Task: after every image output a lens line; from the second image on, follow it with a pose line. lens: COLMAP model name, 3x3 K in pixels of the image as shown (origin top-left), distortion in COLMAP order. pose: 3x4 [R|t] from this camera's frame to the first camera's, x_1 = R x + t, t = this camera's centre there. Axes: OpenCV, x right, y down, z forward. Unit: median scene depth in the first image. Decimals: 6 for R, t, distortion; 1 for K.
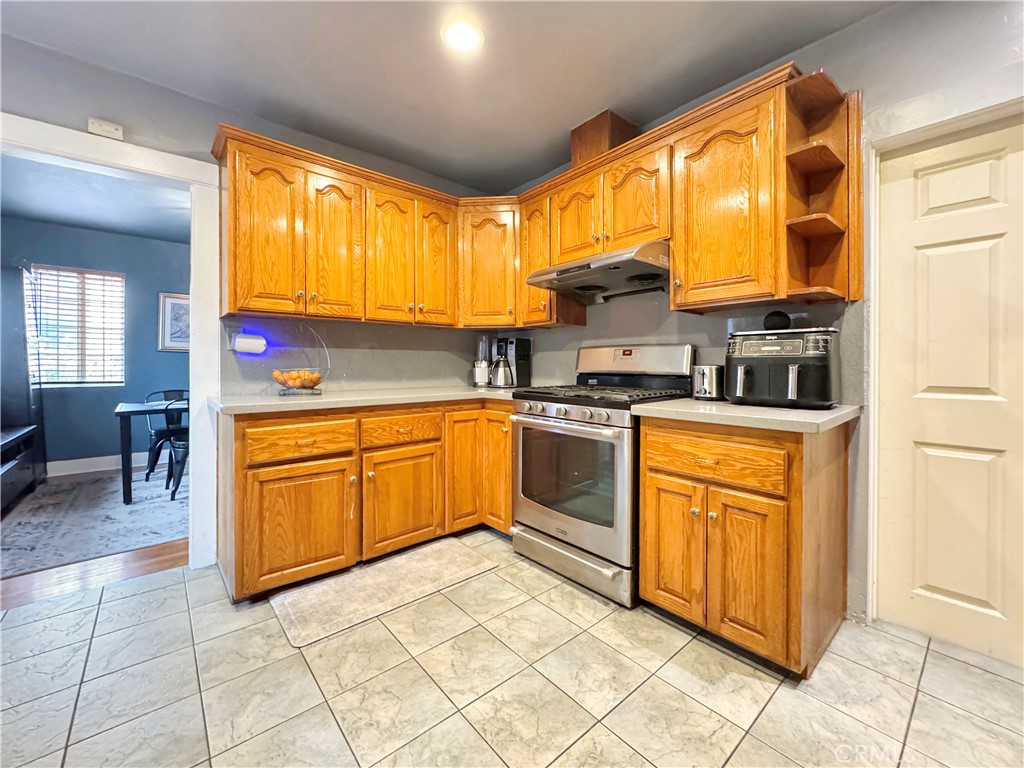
lens RADIAL K [[416.0, 0, 511.5], [0, 416.0, 368.6], [0, 0, 1]] dist [-0.002187, -0.000008]
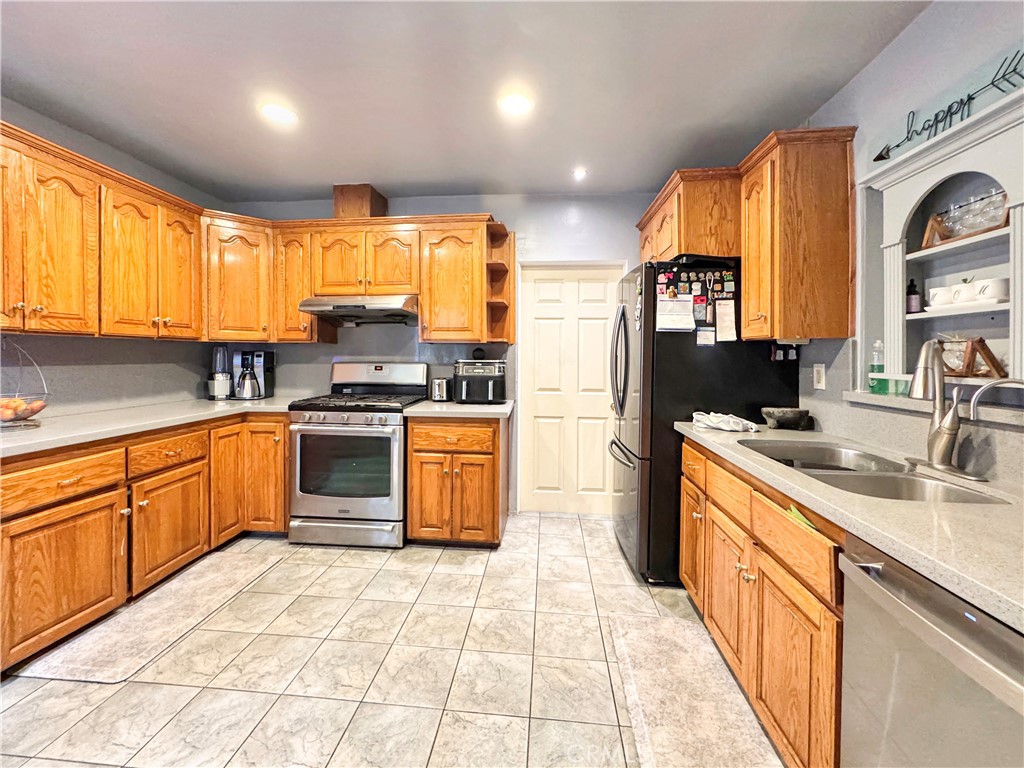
lens RADIAL K [[416.2, 0, 510.1], [0, 416.2, 362.4], [0, 0, 1]] dist [-0.001942, -0.000120]
pose [[0.713219, -0.005198, 0.700922, -0.424340], [-0.000359, 0.999970, 0.007781, -0.081948], [-0.700941, -0.005801, 0.713196, -0.283386]]
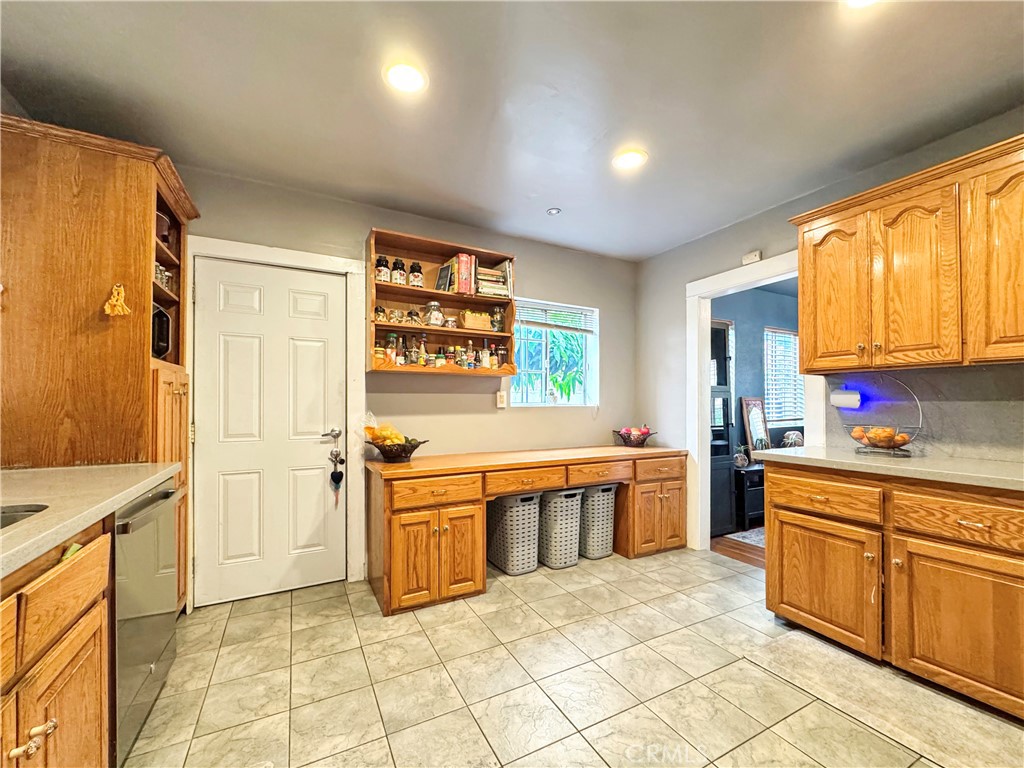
lens RADIAL K [[420.8, 0, 507.6], [0, 420.8, 398.0], [0, 0, 1]] dist [-0.001973, -0.000249]
pose [[-0.227671, -0.011135, -0.973674, 0.656485], [-0.011496, 0.999896, -0.008747, -0.049002], [0.973670, 0.009202, -0.227775, 0.468650]]
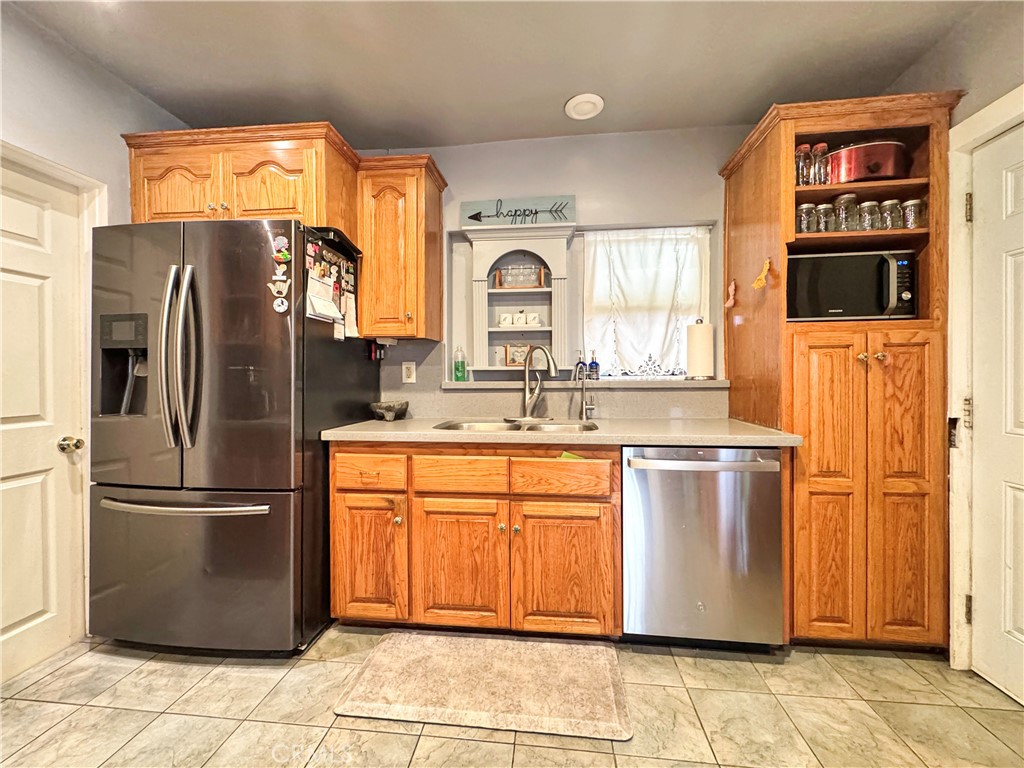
lens RADIAL K [[412.3, 0, 511.8], [0, 412.3, 378.0], [0, 0, 1]] dist [-0.002019, -0.000188]
pose [[-0.690066, -0.004870, 0.723730, -0.262520], [0.011172, 0.999787, 0.017380, -0.041317], [-0.723660, 0.020079, -0.689864, 0.516964]]
